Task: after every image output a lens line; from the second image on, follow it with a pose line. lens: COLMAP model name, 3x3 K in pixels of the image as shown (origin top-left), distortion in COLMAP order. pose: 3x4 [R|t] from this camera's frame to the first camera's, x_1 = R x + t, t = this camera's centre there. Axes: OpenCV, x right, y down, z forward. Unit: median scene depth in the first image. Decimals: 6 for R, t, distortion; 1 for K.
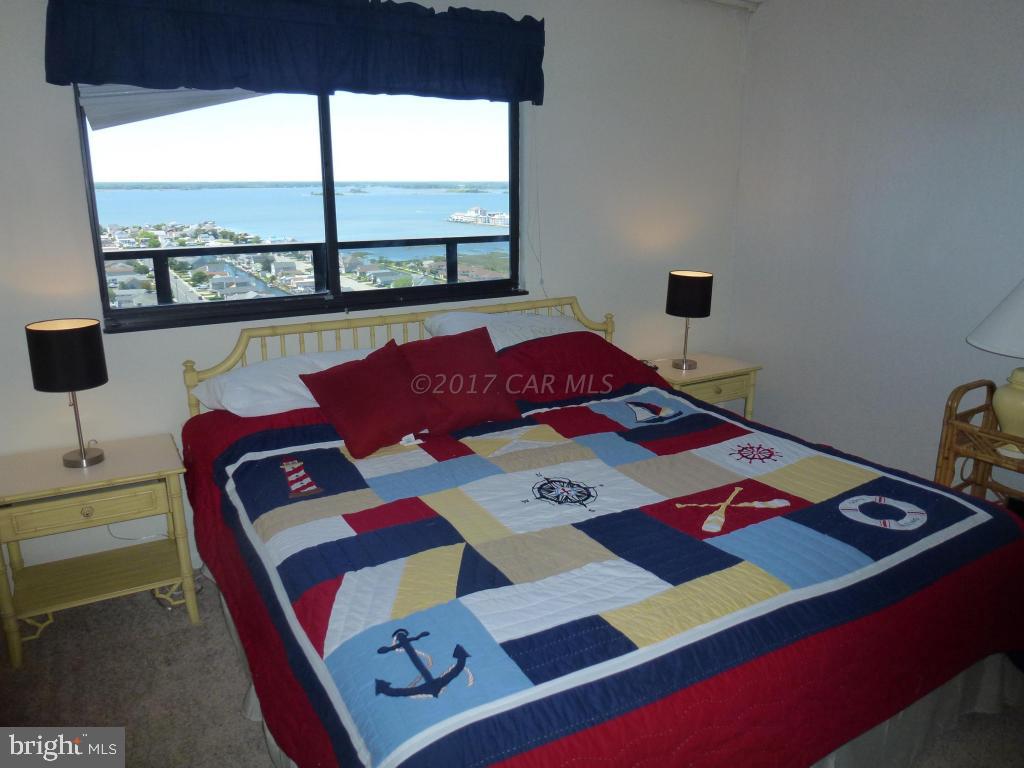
lens RADIAL K [[738.4, 0, 512.0], [0, 738.4, 384.0], [0, 0, 1]] dist [-0.083132, 0.060377]
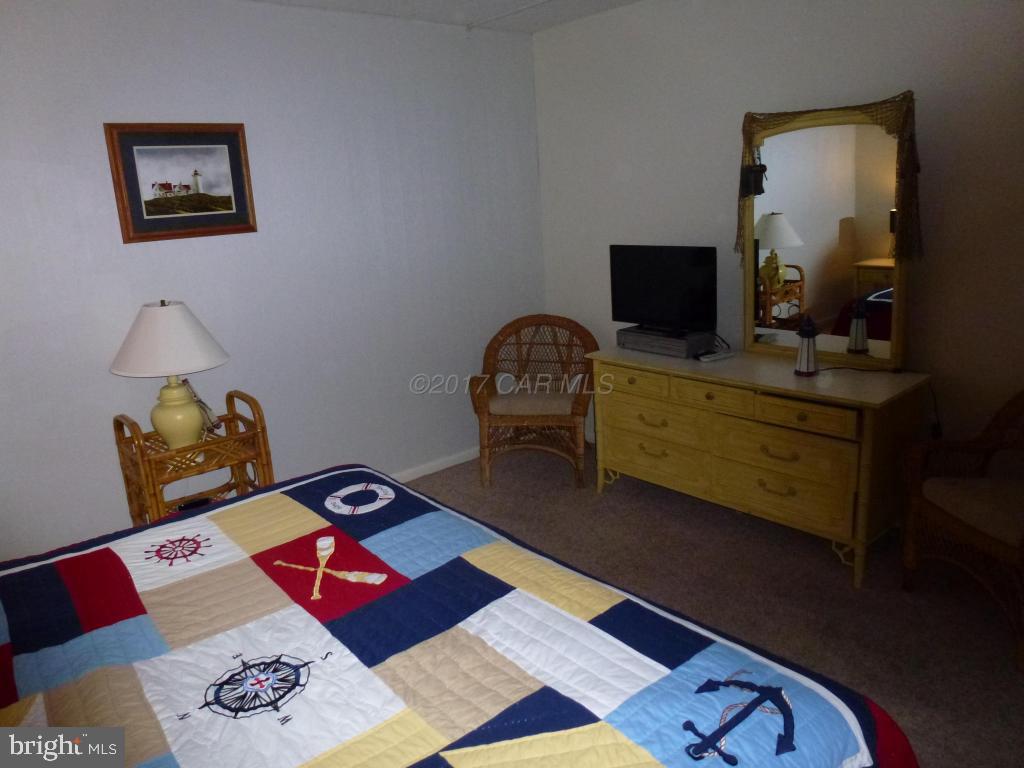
lens RADIAL K [[738.4, 0, 512.0], [0, 738.4, 384.0], [0, 0, 1]] dist [-0.083132, 0.060377]
pose [[-0.199137, -0.220782, 0.954777, -0.554858], [0.302854, 0.912732, 0.274225, -0.215057], [-0.932000, 0.343766, -0.114894, 0.814244]]
